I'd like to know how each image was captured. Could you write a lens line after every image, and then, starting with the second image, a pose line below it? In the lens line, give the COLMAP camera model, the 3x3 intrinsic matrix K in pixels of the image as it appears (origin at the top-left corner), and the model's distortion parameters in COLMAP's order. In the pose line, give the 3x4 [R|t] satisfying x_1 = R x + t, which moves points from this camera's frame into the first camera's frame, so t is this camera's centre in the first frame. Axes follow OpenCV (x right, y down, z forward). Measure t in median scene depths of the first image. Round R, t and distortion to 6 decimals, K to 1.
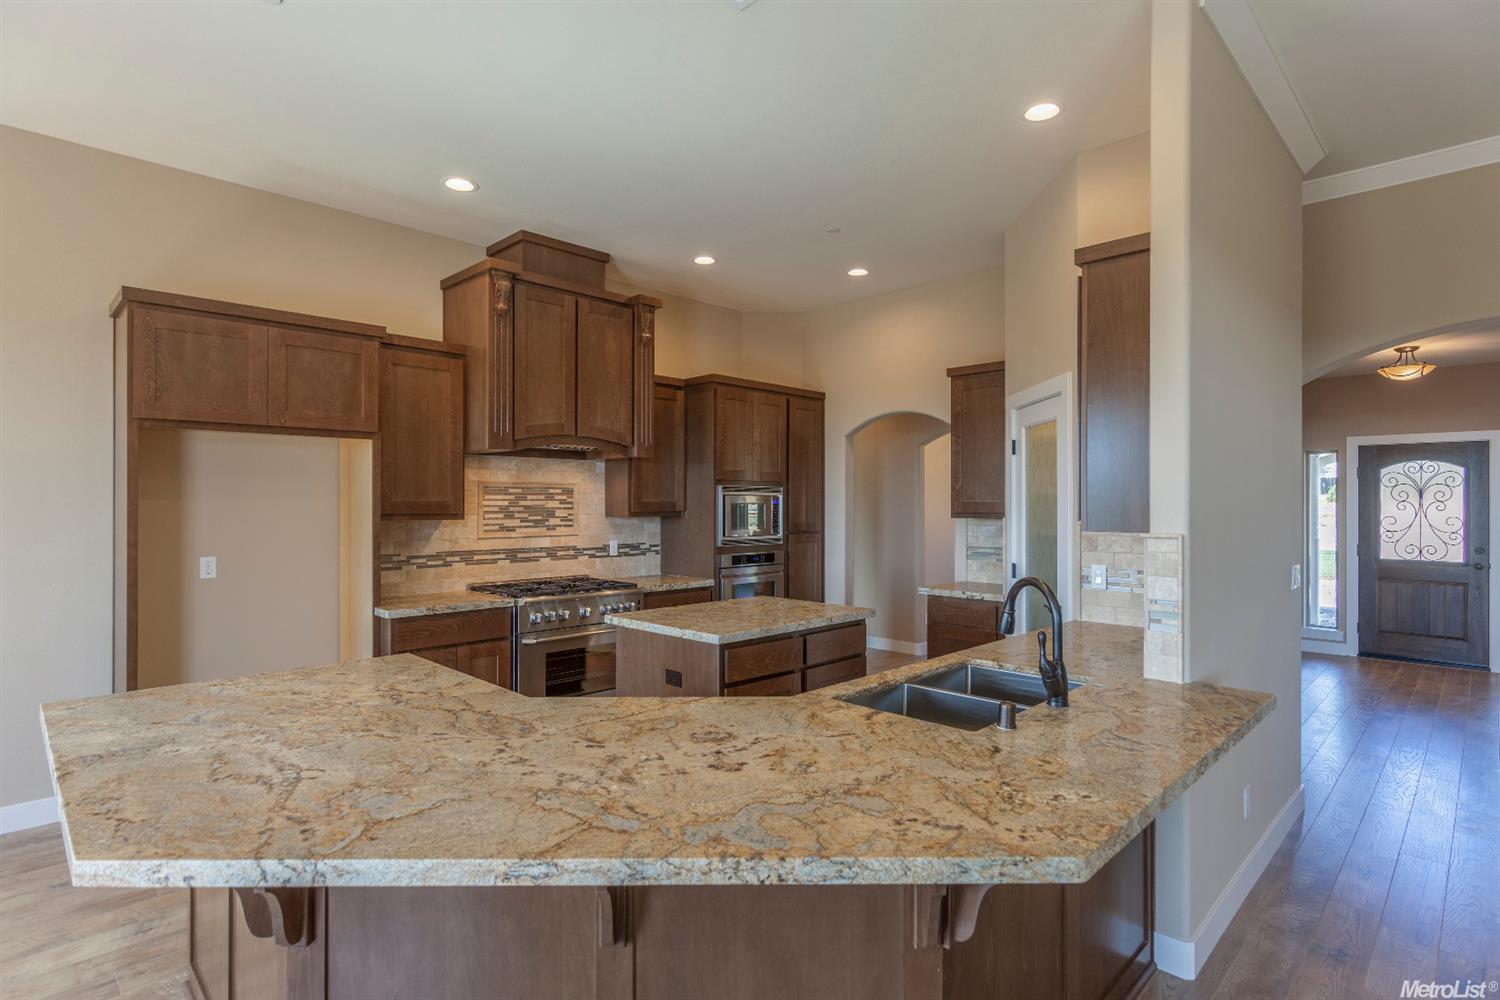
lens RADIAL K [[755.7, 0, 740.1], [0, 755.7, 500.3], [0, 0, 1]] dist [-0.000962, -0.001176]
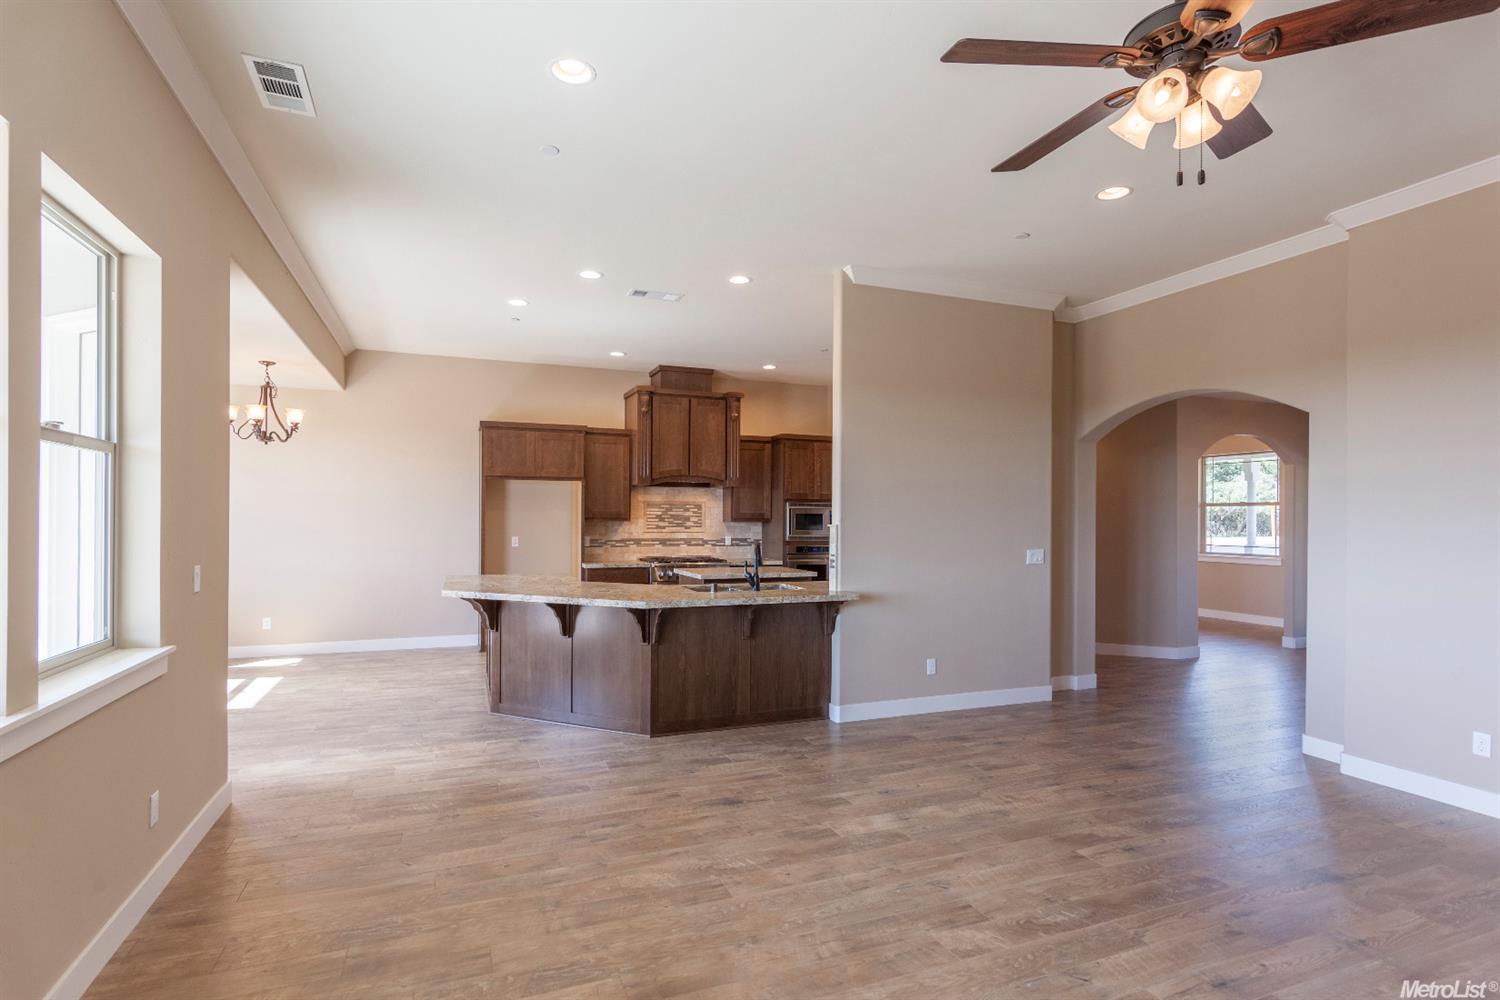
lens RADIAL K [[737.4, 0, 748.0], [0, 737.4, 512.2], [0, 0, 1]] dist [0.002327, -0.000241]
pose [[0.918593, 0.001133, -0.395204, 0.533980], [-0.003306, 0.999983, -0.004816, 0.008970], [0.395192, 0.005731, 0.918581, -0.488951]]
